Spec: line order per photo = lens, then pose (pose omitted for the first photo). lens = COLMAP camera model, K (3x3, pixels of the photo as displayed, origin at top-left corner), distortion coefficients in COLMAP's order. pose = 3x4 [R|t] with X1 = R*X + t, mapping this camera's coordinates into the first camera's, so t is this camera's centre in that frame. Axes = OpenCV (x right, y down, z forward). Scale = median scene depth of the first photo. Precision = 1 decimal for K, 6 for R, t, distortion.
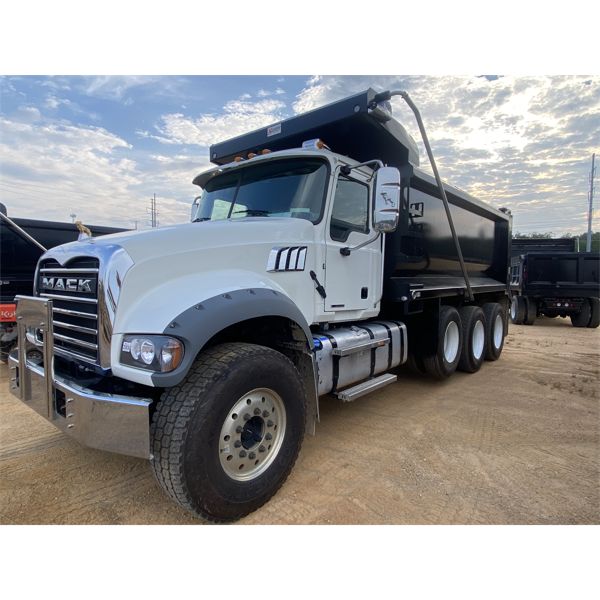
lens RADIAL K [[388.6, 0, 301.9], [0, 388.6, 300.0], [0, 0, 1]] dist [0.022986, -0.004085]
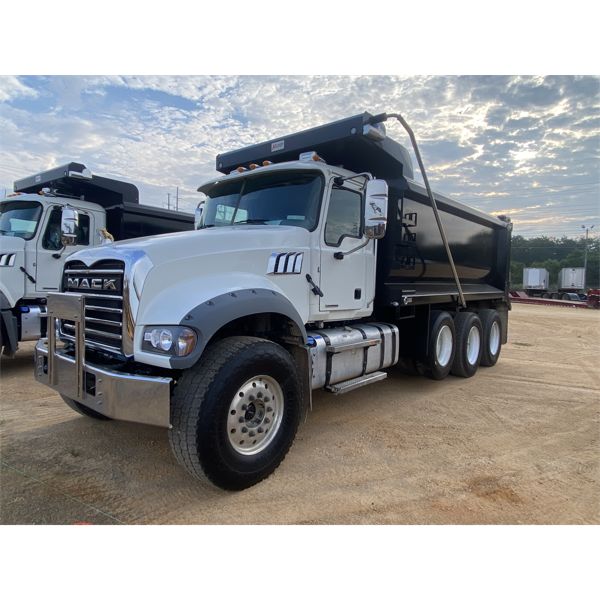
lens RADIAL K [[412.6, 0, 294.8], [0, 412.6, 300.4], [0, 0, 1]] dist [0.003727, 0.013934]
pose [[0.999879, 0.008950, -0.012713, 0.005248], [-0.009148, 0.999836, -0.015643, 0.017954], [0.012571, 0.015758, 0.999797, -0.152864]]
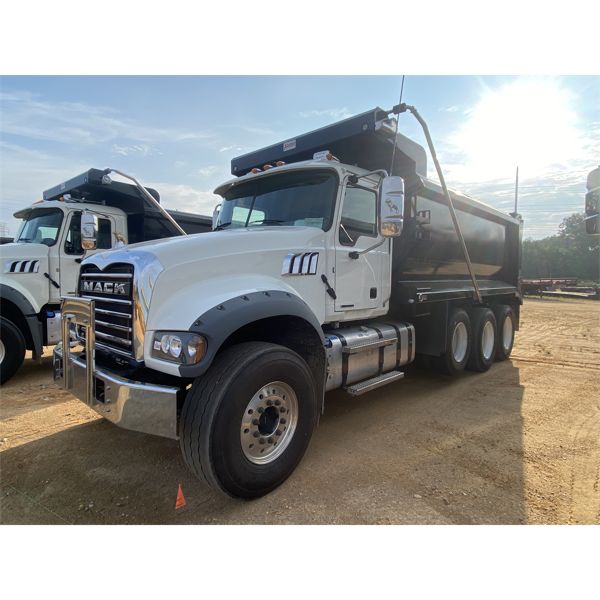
lens RADIAL K [[376.6, 0, 293.2], [0, 376.6, 298.7], [0, 0, 1]] dist [0.027154, -0.006584]
pose [[0.998159, -0.002975, -0.060573, 0.007468], [0.002513, 0.999967, -0.007702, 0.001857], [0.060594, 0.007536, 0.998134, -0.046224]]
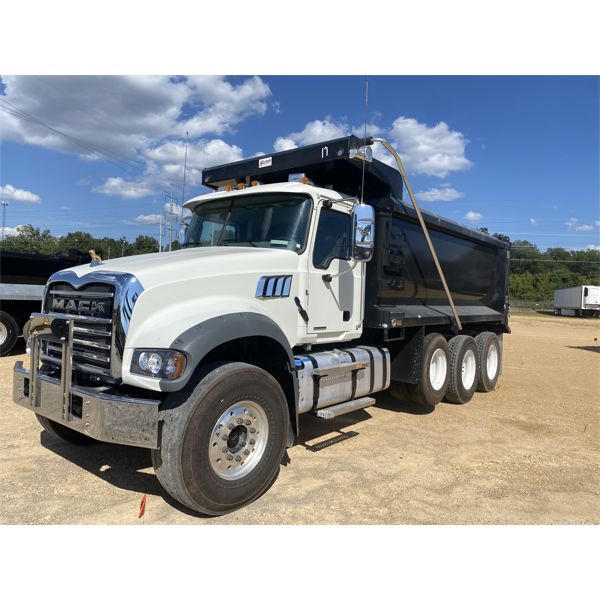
lens RADIAL K [[464.4, 0, 305.6], [0, 464.4, 296.7], [0, 0, 1]] dist [0.005607, -0.022746]
pose [[0.999345, 0.018462, 0.031108, 0.013721], [-0.016624, 0.998159, -0.058331, 0.001791], [-0.032128, 0.057776, 0.997812, -0.292781]]
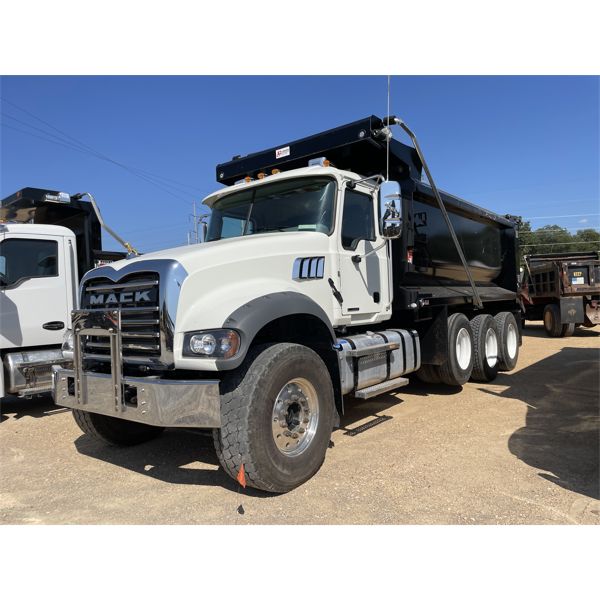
lens RADIAL K [[464.4, 0, 302.2], [0, 464.4, 309.6], [0, 0, 1]] dist [0.005607, -0.022746]
pose [[0.997749, -0.059597, 0.030750, -0.090362], [0.061093, 0.996865, -0.050272, 0.072229], [-0.027657, 0.052038, 0.998262, -0.282787]]
